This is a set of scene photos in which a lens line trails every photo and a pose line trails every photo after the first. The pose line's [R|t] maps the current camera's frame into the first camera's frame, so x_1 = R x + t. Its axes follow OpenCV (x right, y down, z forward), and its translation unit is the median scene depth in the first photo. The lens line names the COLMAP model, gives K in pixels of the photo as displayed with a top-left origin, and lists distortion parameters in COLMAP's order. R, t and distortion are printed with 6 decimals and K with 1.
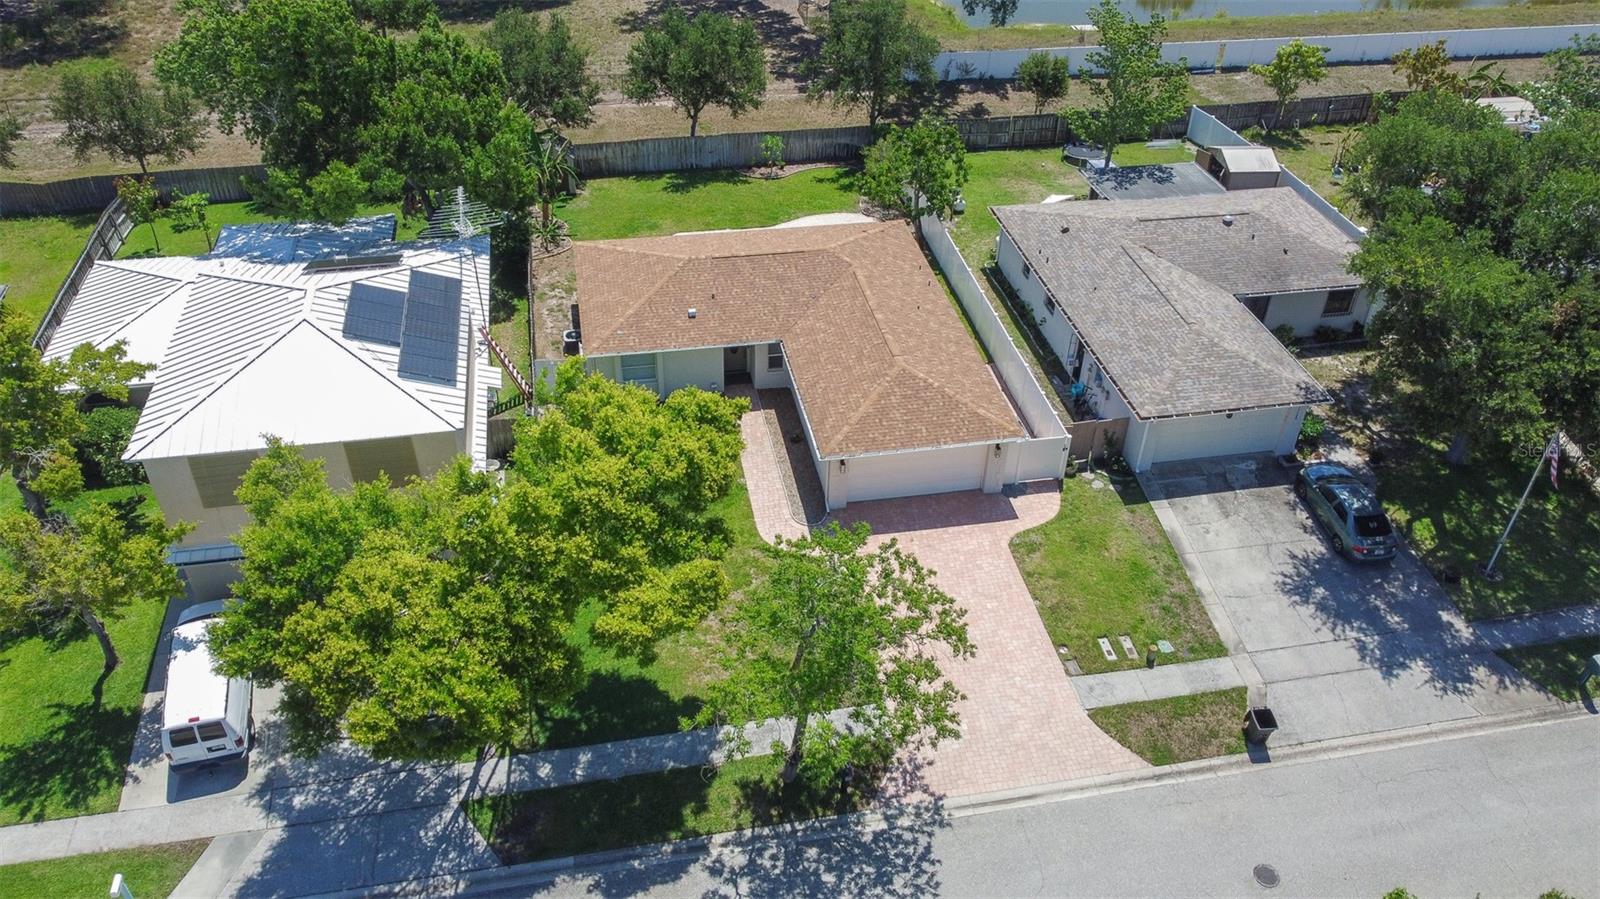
lens RADIAL K [[1213.0, 0, 792.8], [0, 1213.0, 446.4], [0, 0, 1]] dist [-0.000967, -0.003290]
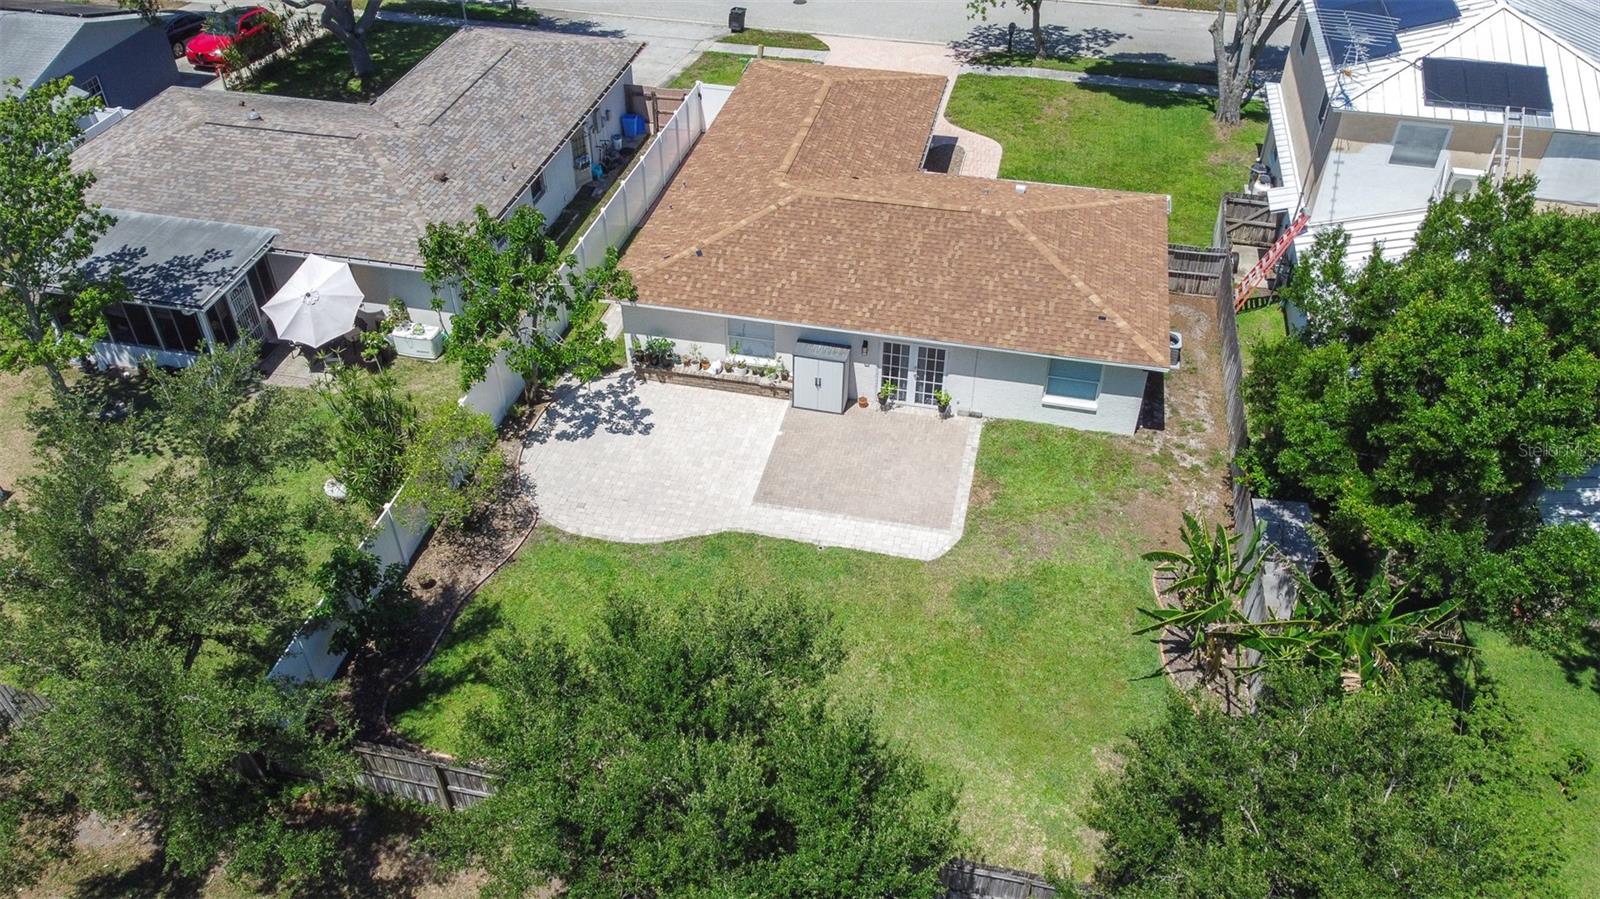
lens RADIAL K [[1217.2, 0, 792.8], [0, 1217.2, 443.1], [0, 0, 1]] dist [-0.004101, 0.001828]
pose [[-0.916282, -0.266453, 0.299049, -0.261189], [0.230110, 0.260921, 0.937534, -0.958704], [-0.327837, 0.927859, -0.177764, 1.560676]]
